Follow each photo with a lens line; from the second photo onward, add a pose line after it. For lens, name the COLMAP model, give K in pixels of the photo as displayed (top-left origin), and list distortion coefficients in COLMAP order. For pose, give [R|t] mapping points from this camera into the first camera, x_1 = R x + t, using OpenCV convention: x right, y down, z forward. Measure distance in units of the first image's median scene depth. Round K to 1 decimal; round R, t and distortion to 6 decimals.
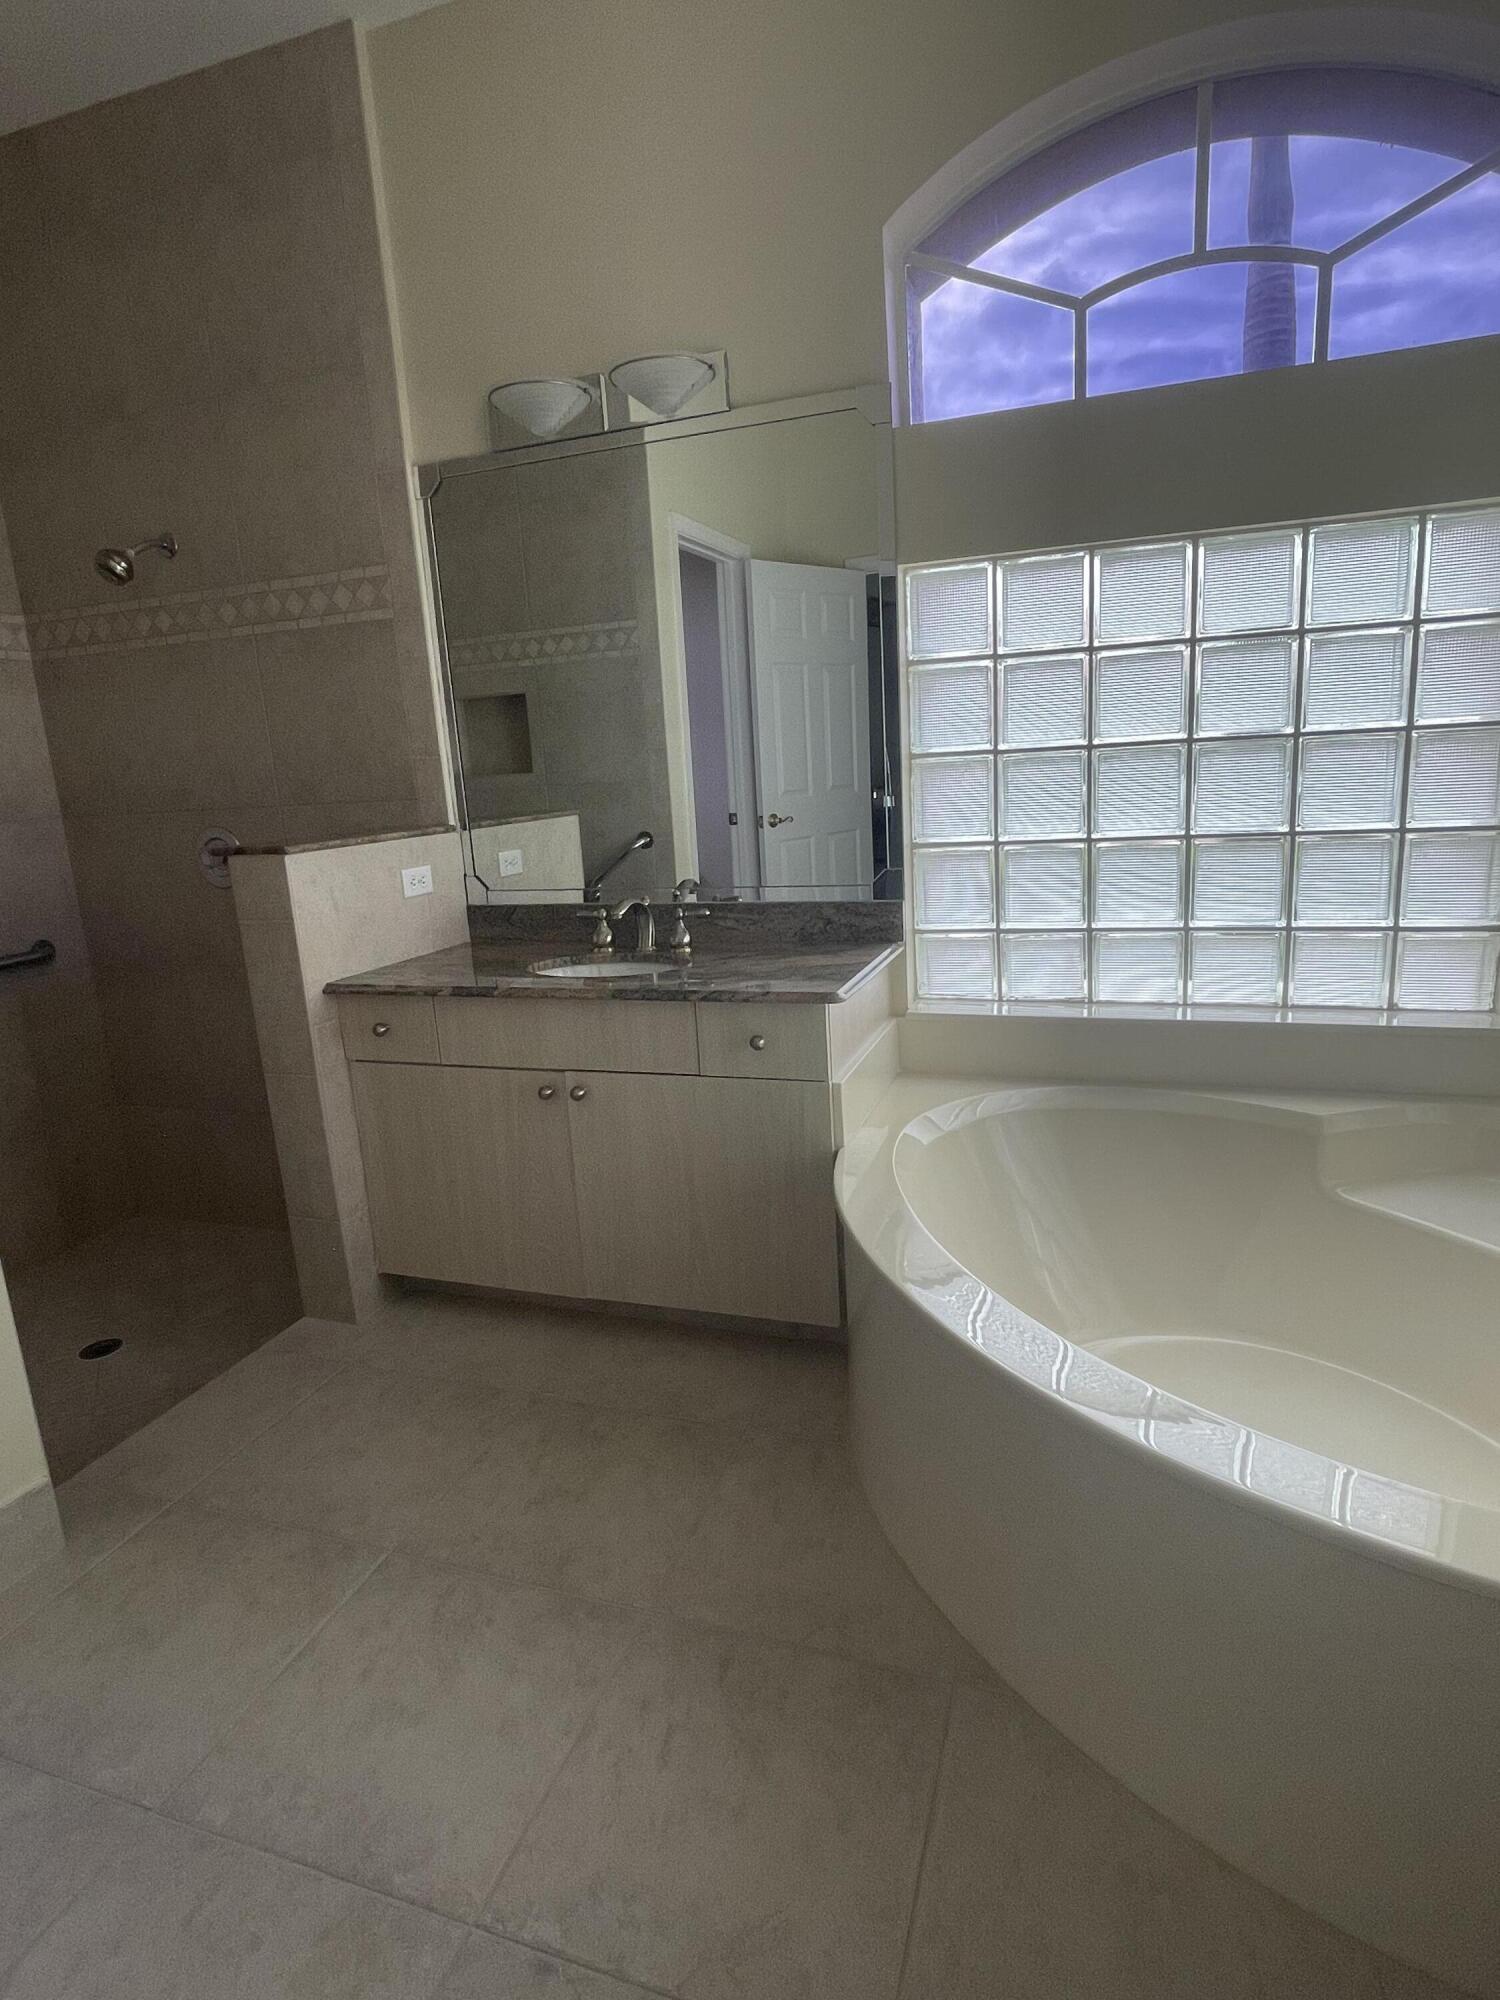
lens RADIAL K [[1060.2, 0, 744.7], [0, 1060.2, 1000.0], [0, 0, 1]] dist [-0.001840, -0.002710]
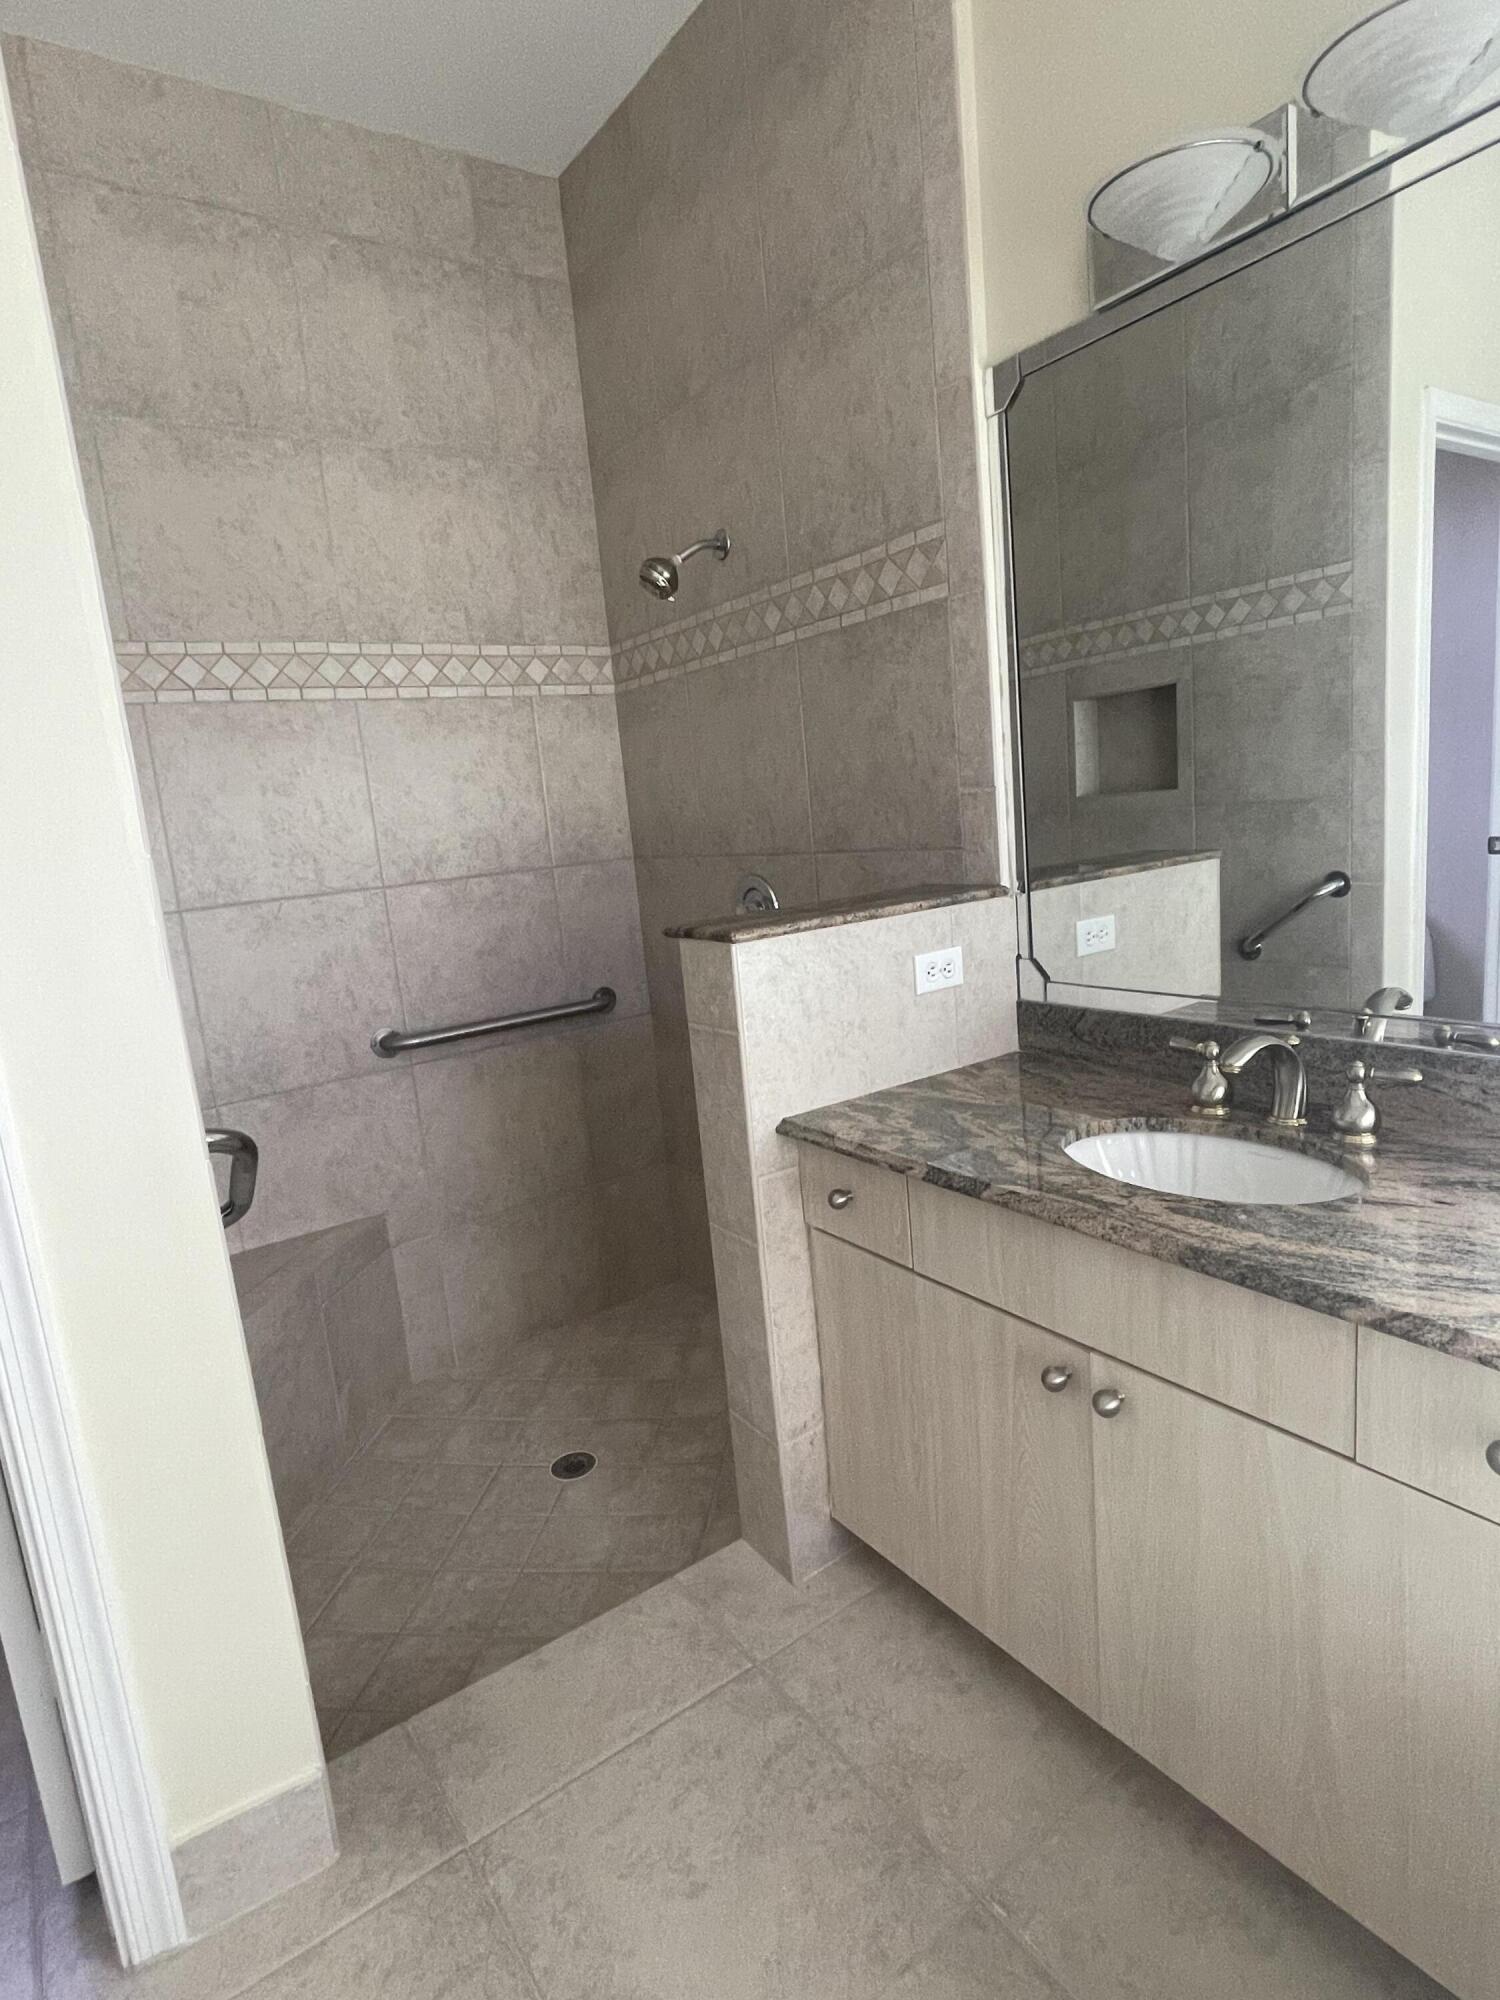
lens RADIAL K [[1060.2, 0, 764.0], [0, 1060.2, 998.9], [0, 0, 1]] dist [-0.001840, -0.002710]
pose [[0.820828, 0.084989, -0.564817, -0.006984], [-0.083753, 0.996088, 0.028167, -0.099748], [0.565001, 0.024185, 0.824736, 0.346966]]
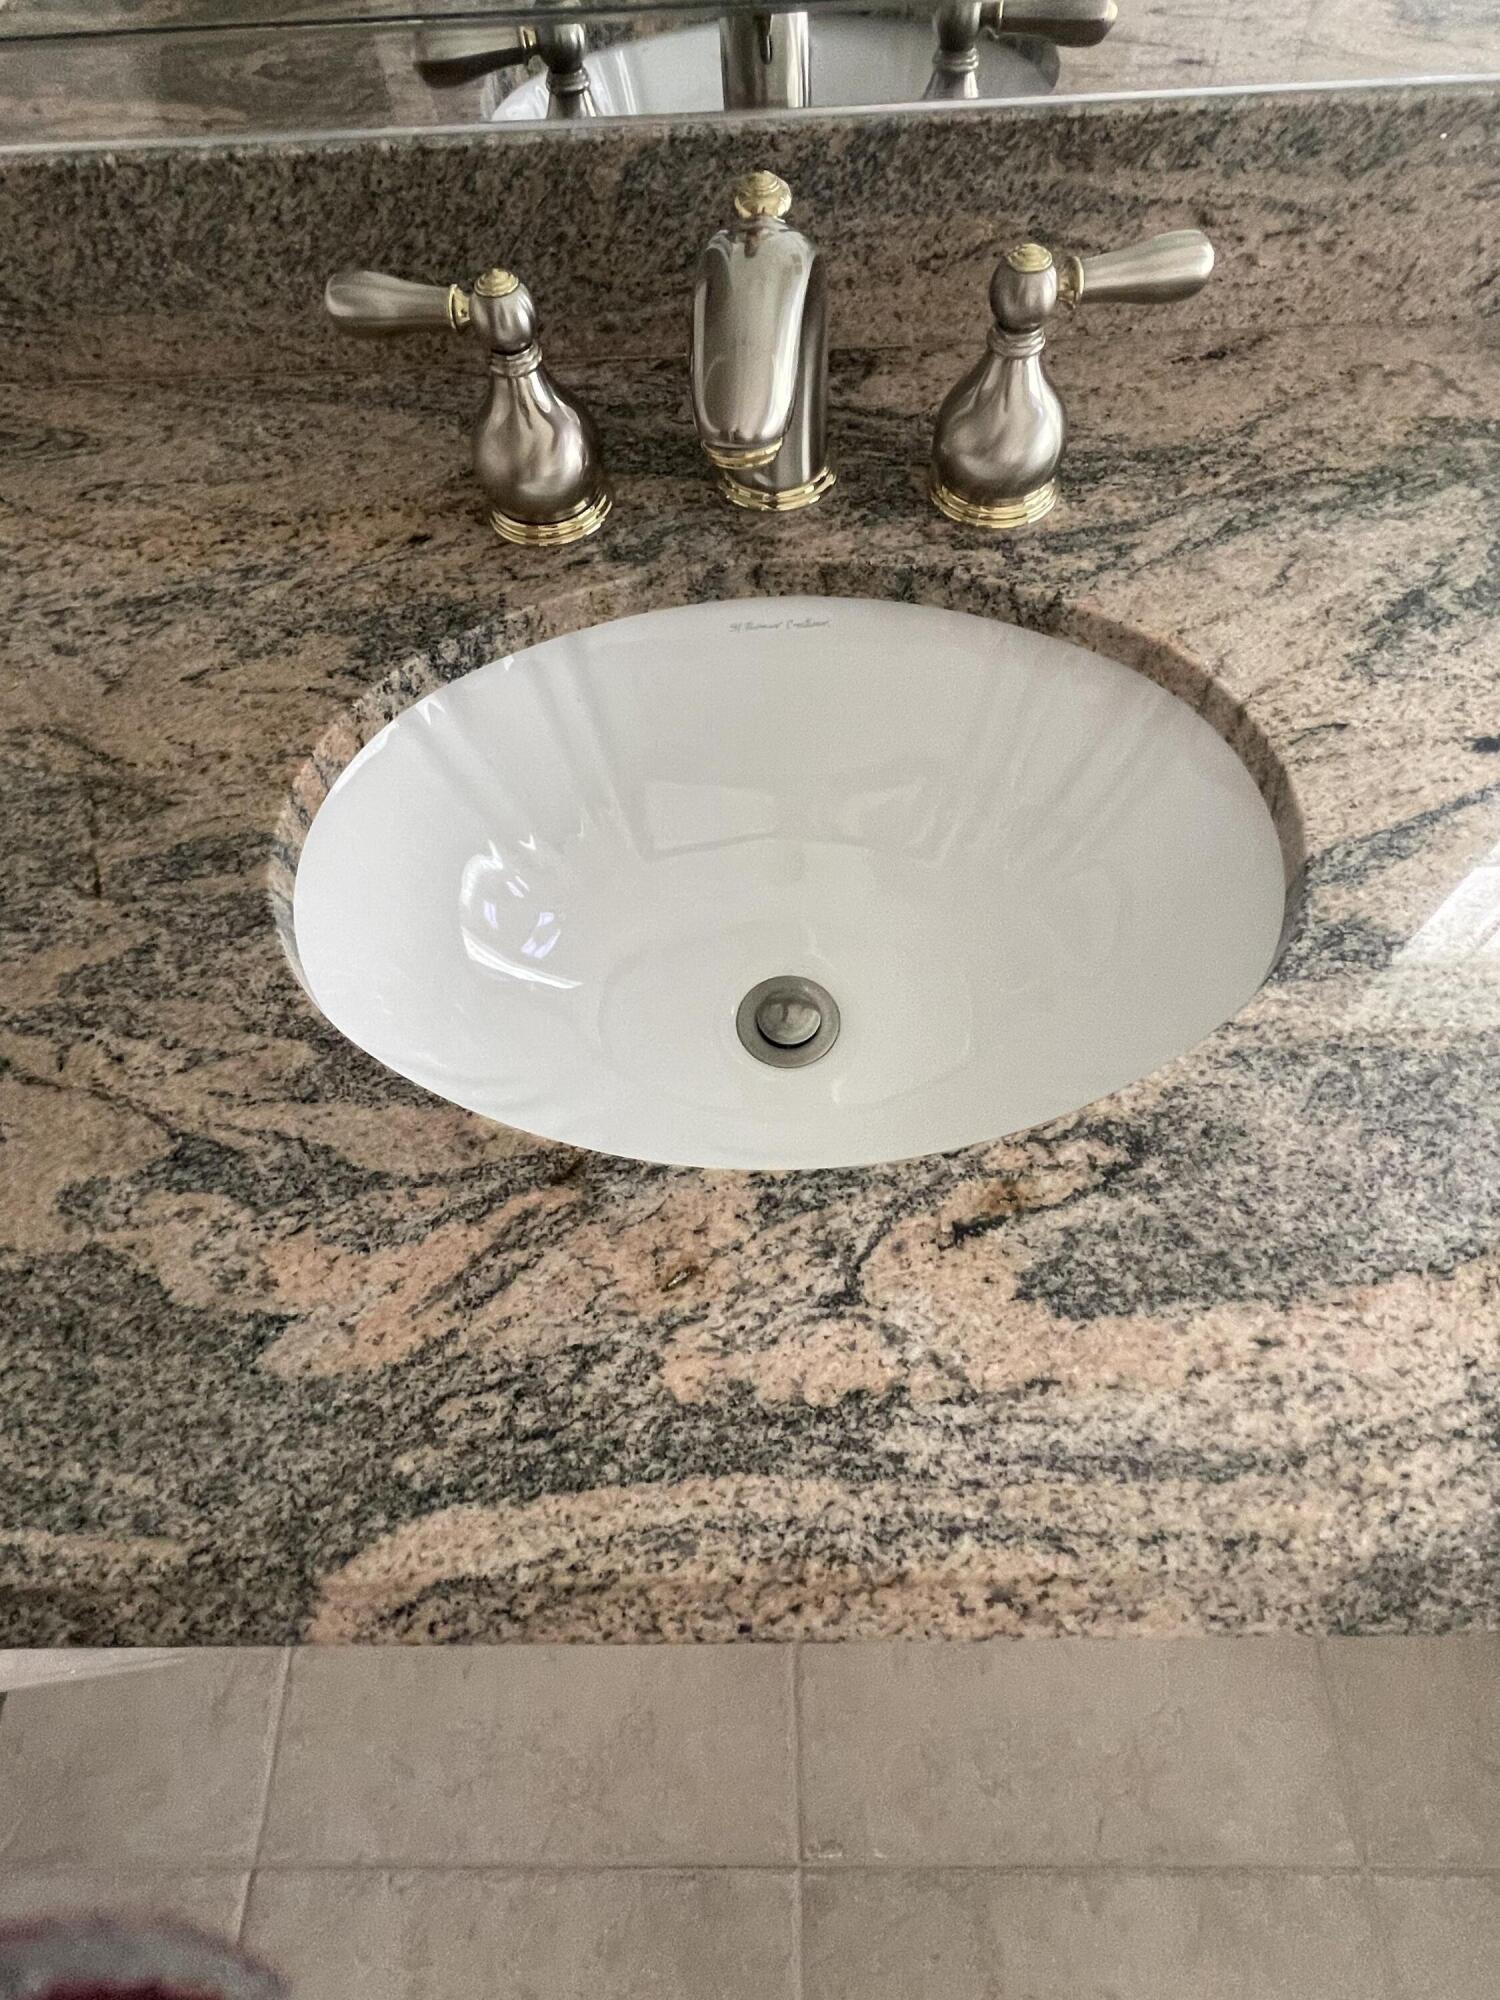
lens RADIAL K [[1060.2, 0, 739.6], [0, 1060.2, 1006.2], [0, 0, 1]] dist [-0.001840, -0.002710]
pose [[0.943749, -0.285249, 0.167247, -0.150184], [0.068869, 0.664263, 0.744320, -0.121774], [-0.323412, -0.690932, 0.646542, 0.765371]]
